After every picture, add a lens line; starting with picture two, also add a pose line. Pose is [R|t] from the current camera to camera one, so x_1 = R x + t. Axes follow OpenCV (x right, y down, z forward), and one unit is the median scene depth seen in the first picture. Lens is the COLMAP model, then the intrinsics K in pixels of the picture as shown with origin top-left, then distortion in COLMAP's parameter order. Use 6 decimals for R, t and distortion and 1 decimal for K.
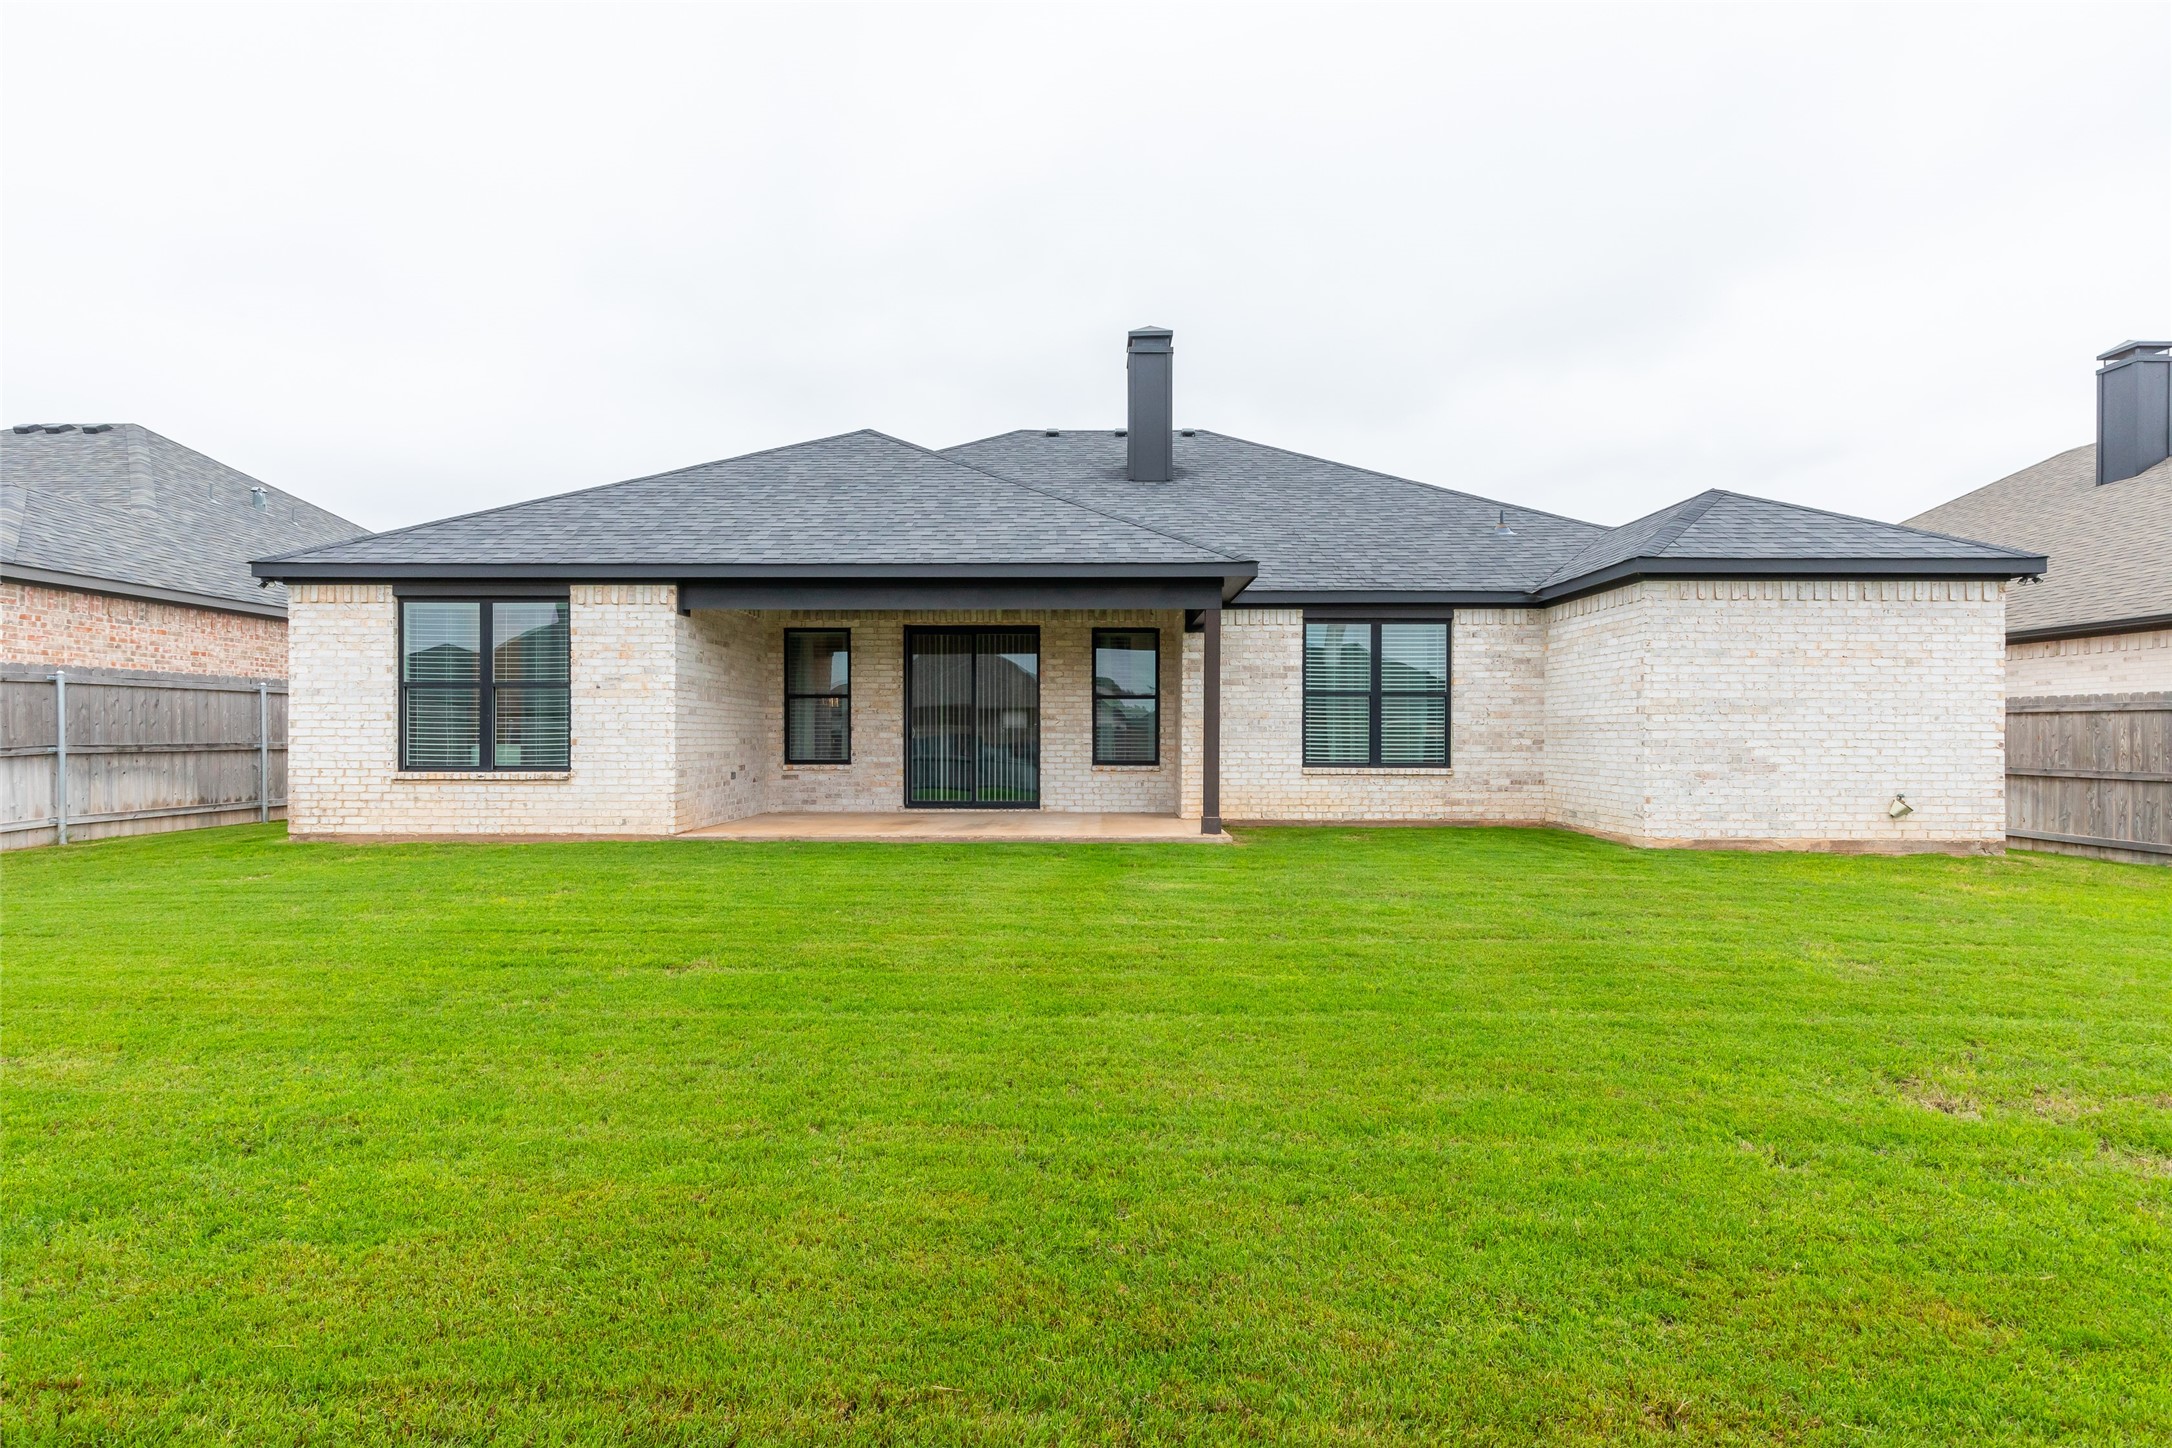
lens RADIAL K [[963.9, 0, 1086.0], [0, 963.9, 724.0], [0, 0, 1]] dist [0.002596, 0.000180]
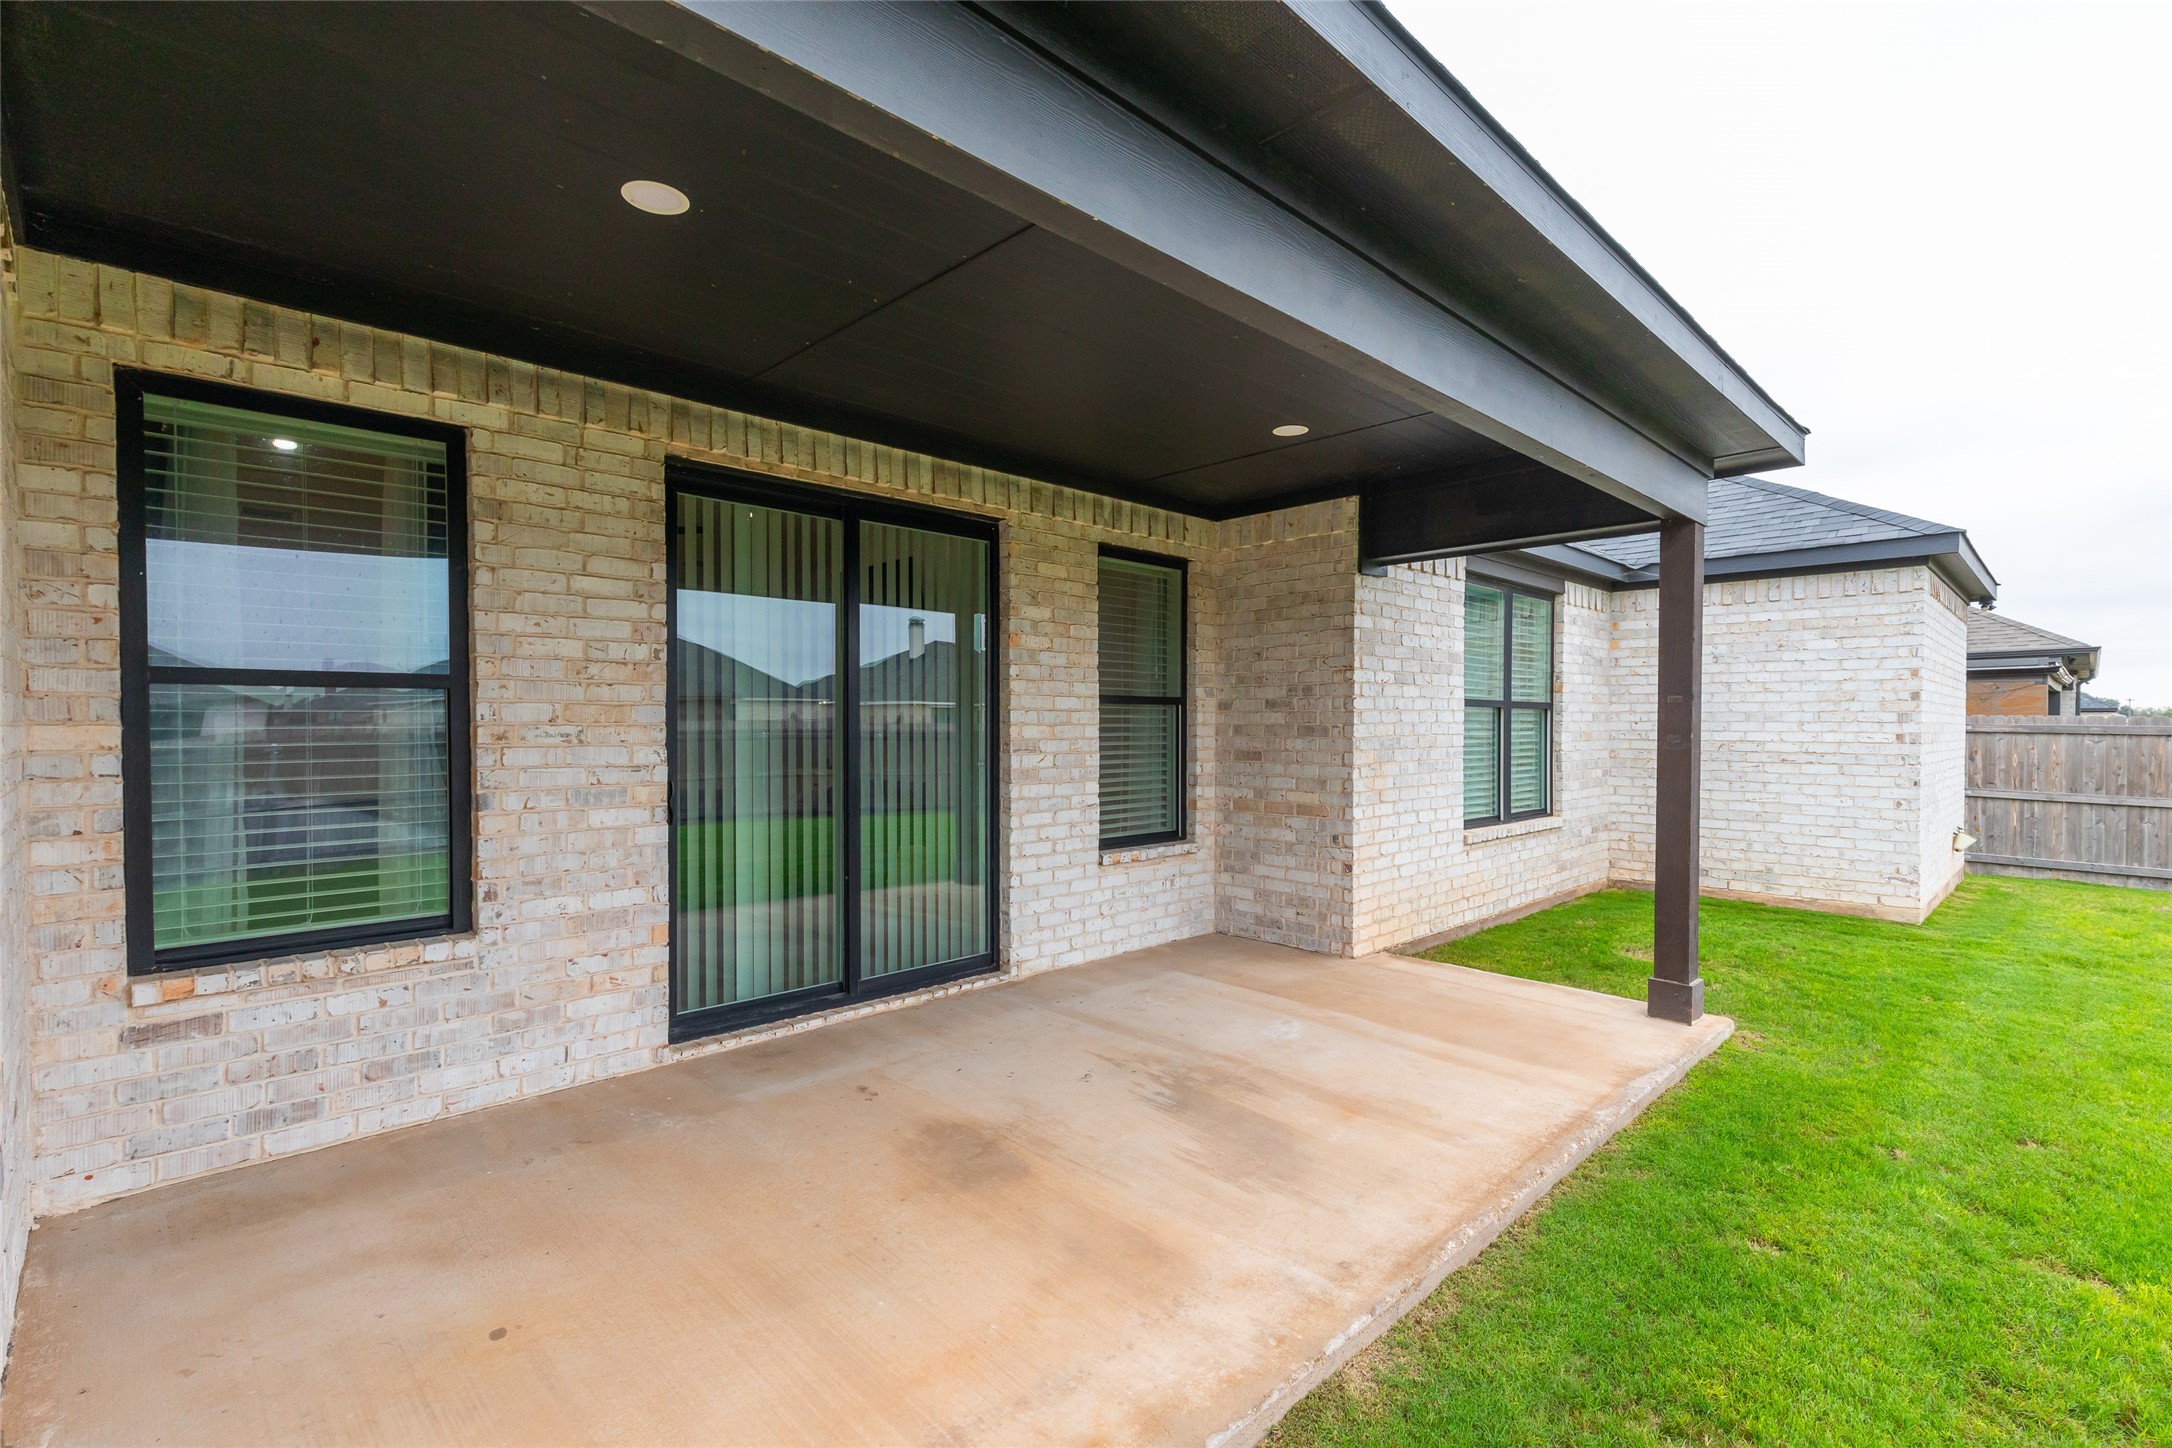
lens RADIAL K [[986.3, 0, 1076.3], [0, 986.3, 733.0], [0, 0, 1]] dist [0.001648, 0.000054]
pose [[0.706351, -0.009263, 0.707801, -0.352349], [-0.009051, 0.999714, 0.022115, -0.024591], [-0.707804, -0.022028, 0.706066, 0.753223]]
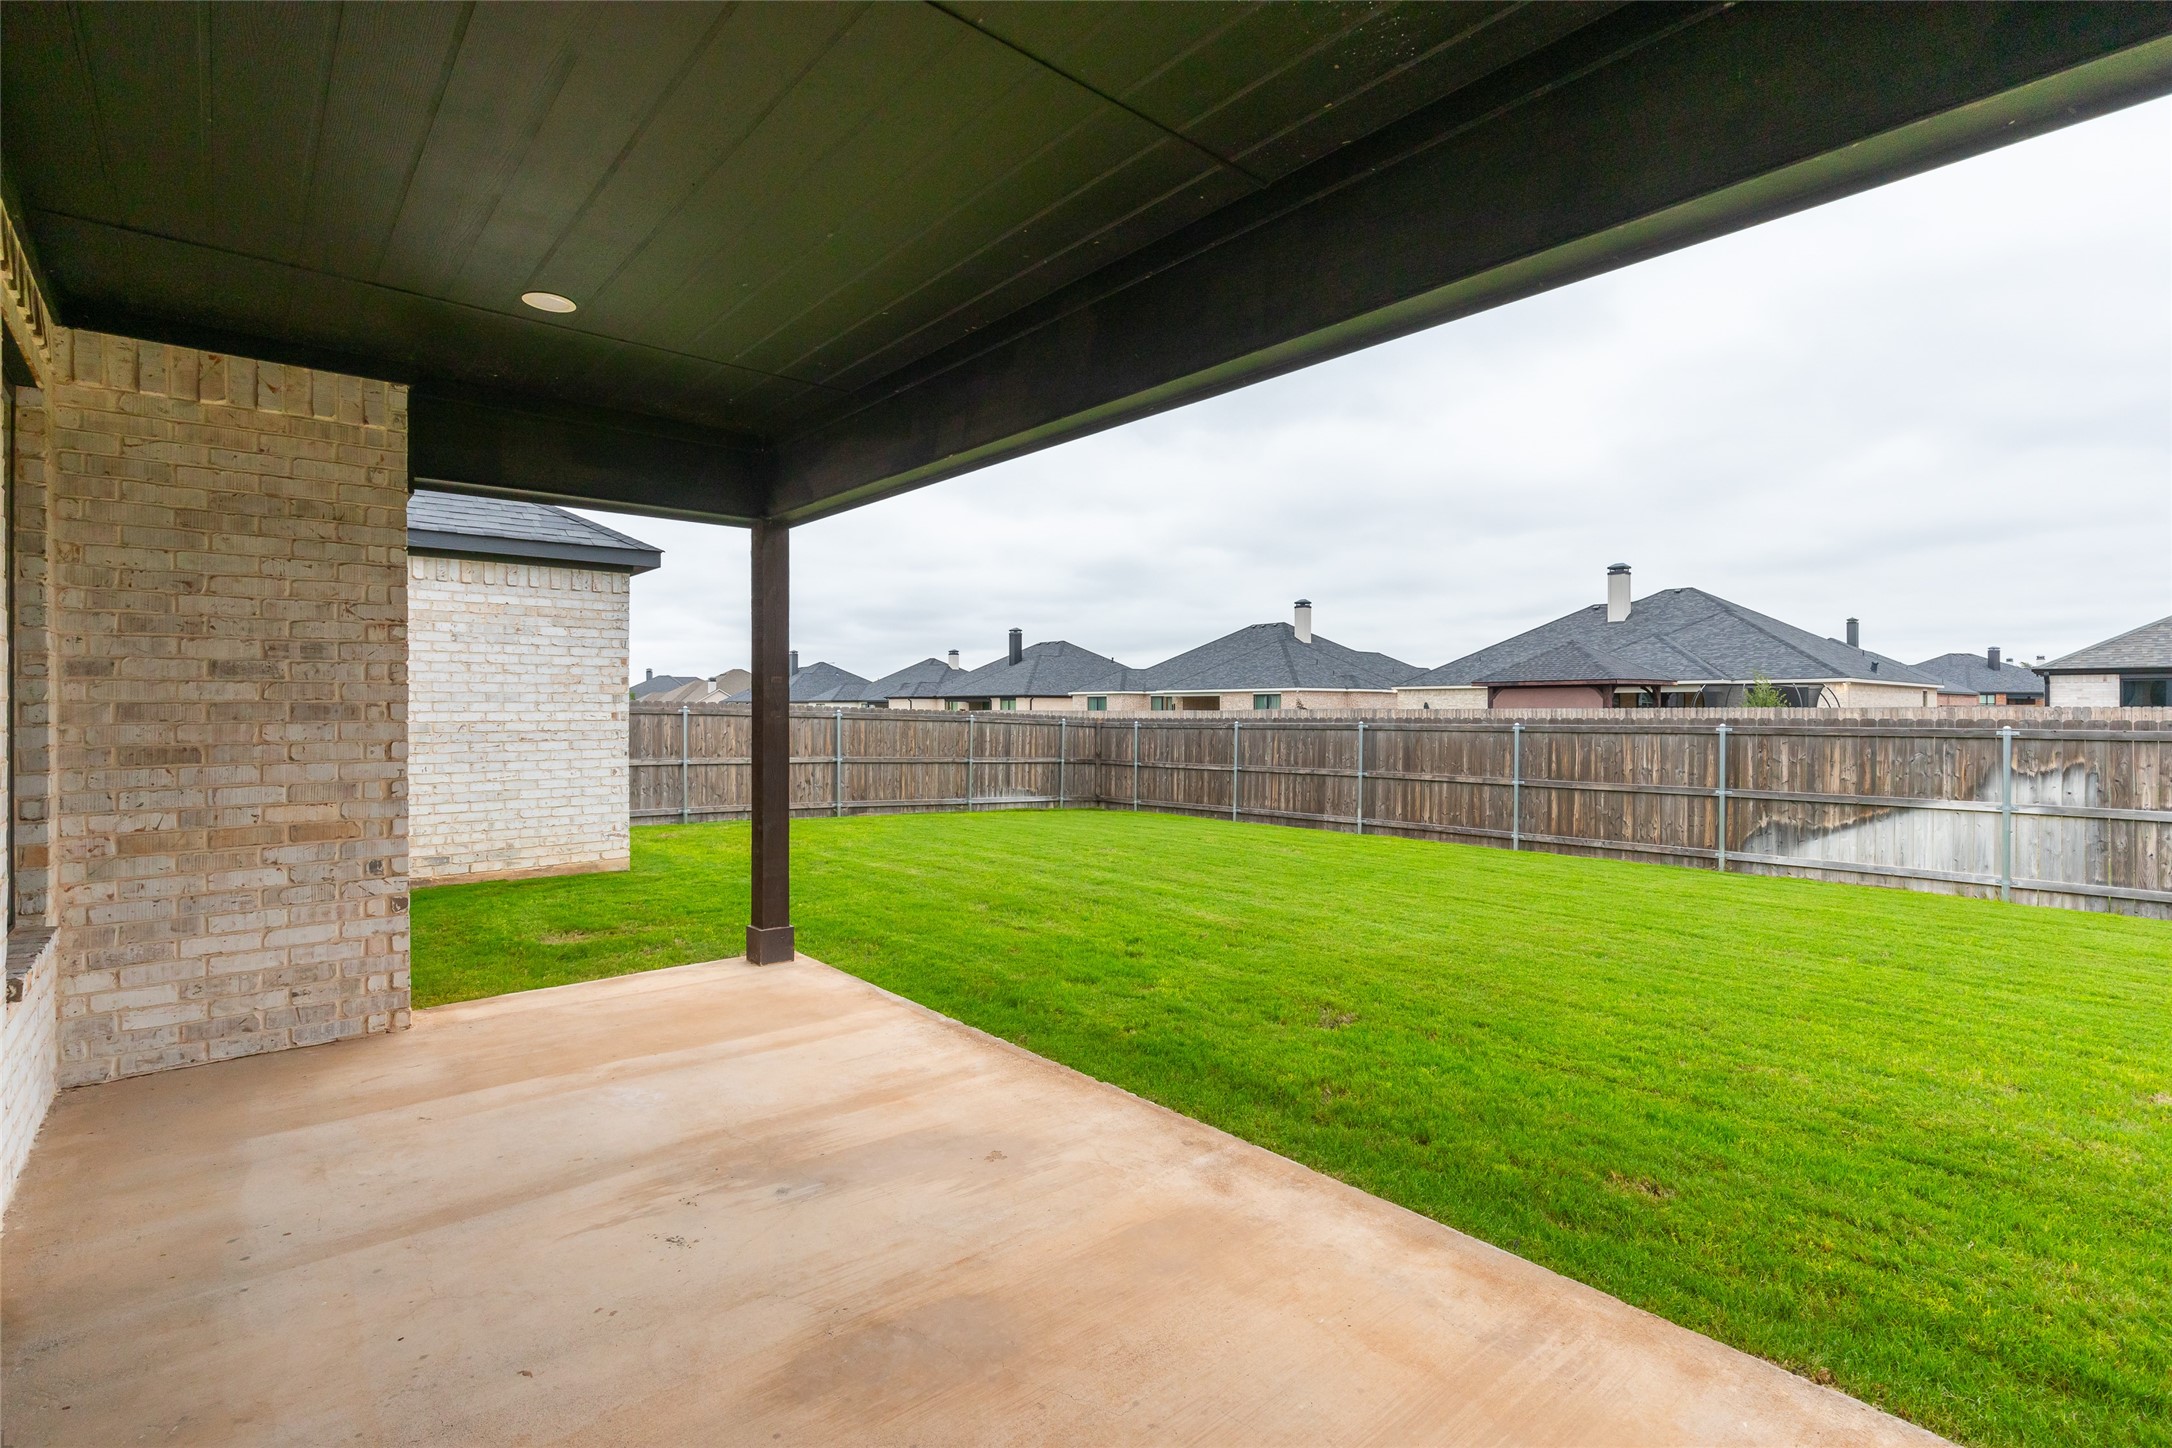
lens RADIAL K [[999.7, 0, 1089.5], [0, 999.7, 708.5], [0, 0, 1]] dist [0.000678, 0.000042]
pose [[-0.672742, -0.001910, 0.739875, -0.336923], [-0.008656, 0.999949, -0.005290, -0.017090], [-0.739827, -0.009963, -0.672724, 1.061284]]
